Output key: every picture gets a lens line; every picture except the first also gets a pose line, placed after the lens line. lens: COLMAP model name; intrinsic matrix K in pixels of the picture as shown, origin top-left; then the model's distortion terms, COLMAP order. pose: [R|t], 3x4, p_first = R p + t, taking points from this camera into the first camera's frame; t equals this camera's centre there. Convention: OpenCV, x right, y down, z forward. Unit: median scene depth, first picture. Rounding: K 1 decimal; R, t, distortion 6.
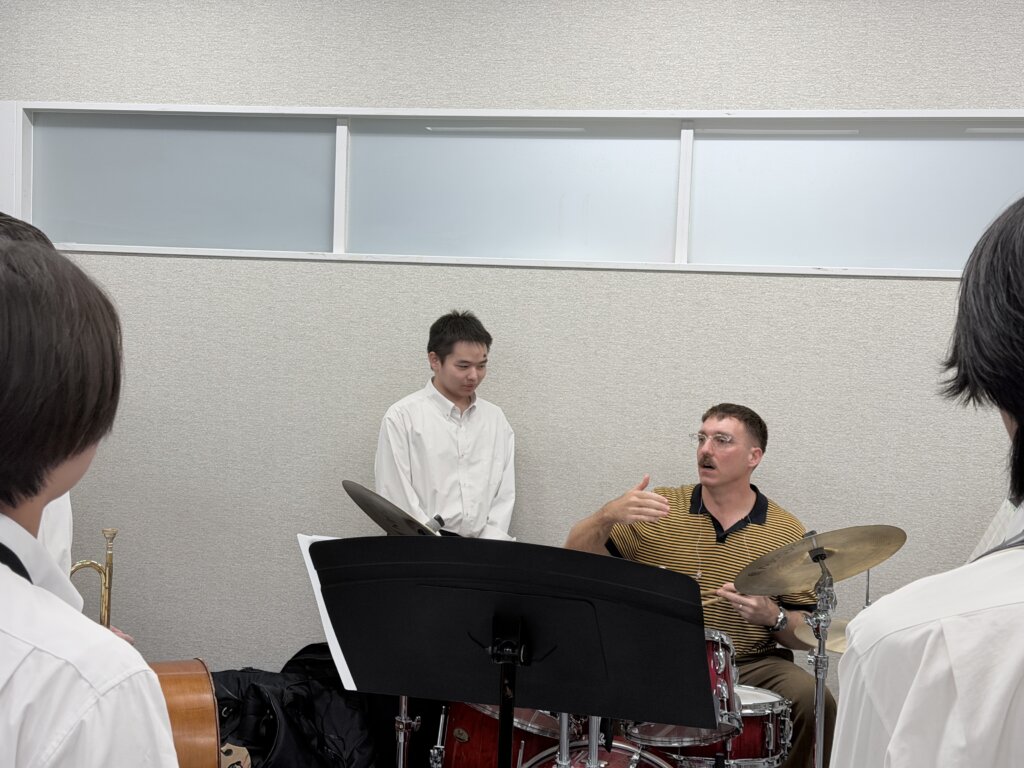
lens RADIAL K [[1408.5, 0, 512.0], [0, 1408.5, 384.0], [0, 0, 1]] dist [0.349107, -0.861909]
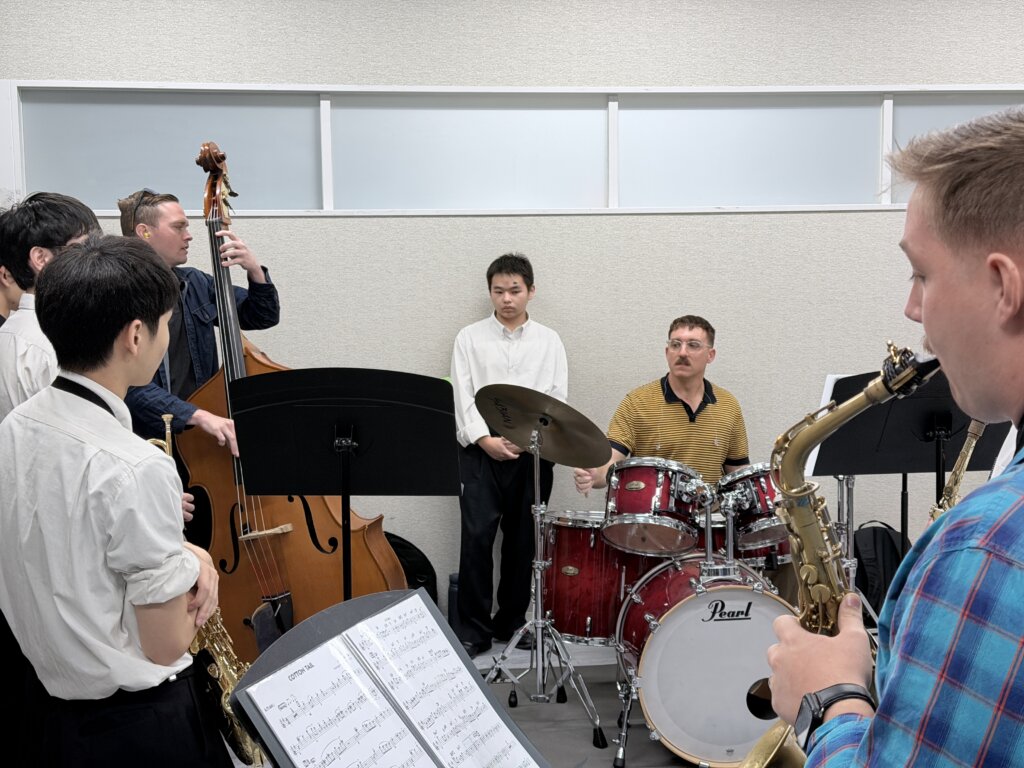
lens RADIAL K [[1408.5, 0, 512.0], [0, 1408.5, 384.0], [0, 0, 1]] dist [0.349107, -0.861909]
pose [[0.935660, -0.081502, 0.343361, -0.409886], [0.066837, 0.996283, 0.054350, -0.002562], [-0.346515, -0.027904, 0.937629, -0.165727]]
